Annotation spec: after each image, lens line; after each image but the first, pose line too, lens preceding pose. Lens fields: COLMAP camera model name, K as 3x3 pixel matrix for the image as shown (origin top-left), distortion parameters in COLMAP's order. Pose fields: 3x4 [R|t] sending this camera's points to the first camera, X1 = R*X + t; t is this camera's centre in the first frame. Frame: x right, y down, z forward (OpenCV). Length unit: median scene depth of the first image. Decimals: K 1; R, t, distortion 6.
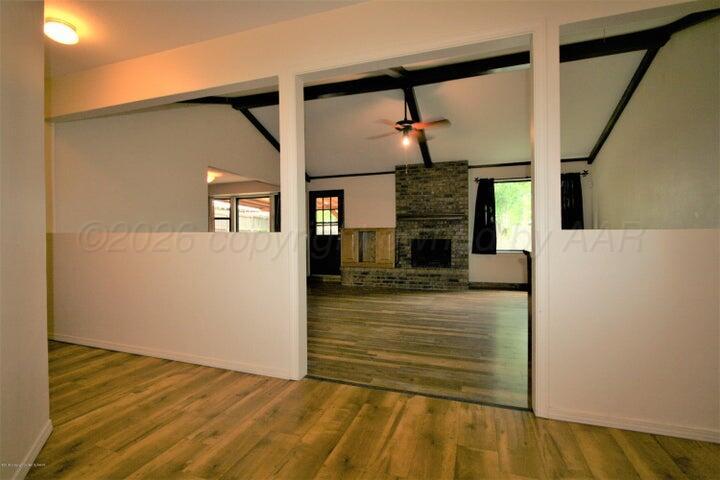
lens RADIAL K [[351.1, 0, 360.0], [0, 351.1, 240.0], [0, 0, 1]] dist [-0.049847, -0.000123]
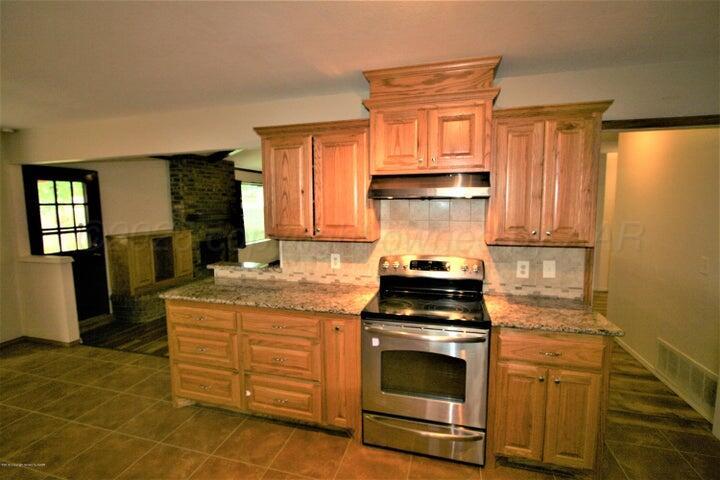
lens RADIAL K [[351.4, 0, 353.5], [0, 351.4, 236.6], [0, 0, 1]] dist [-0.002089, -0.000508]
pose [[-0.052454, -0.088841, 0.994664, -0.737381], [0.018940, 0.995767, 0.089939, -0.086611], [-0.998444, 0.023556, -0.050549, 0.658224]]
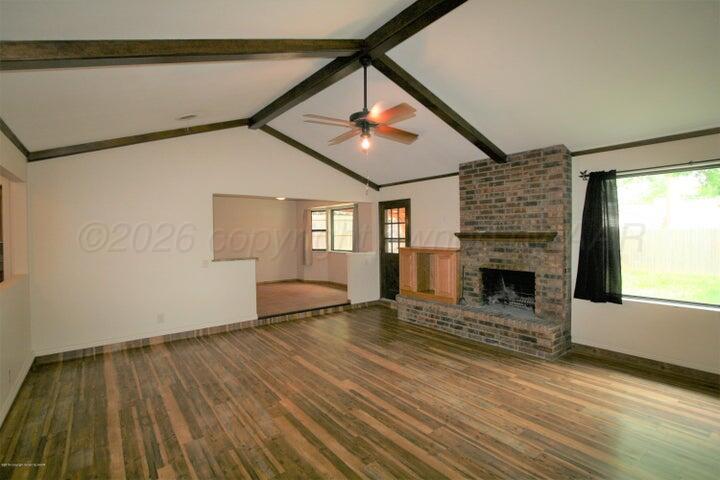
lens RADIAL K [[351.4, 0, 353.5], [0, 351.4, 236.6], [0, 0, 1]] dist [-0.002089, -0.000508]
pose [[0.833743, 0.005622, -0.552123, 0.322398], [-0.002144, 0.999974, 0.006945, -0.067354], [0.552148, -0.004607, 0.833733, 0.273202]]
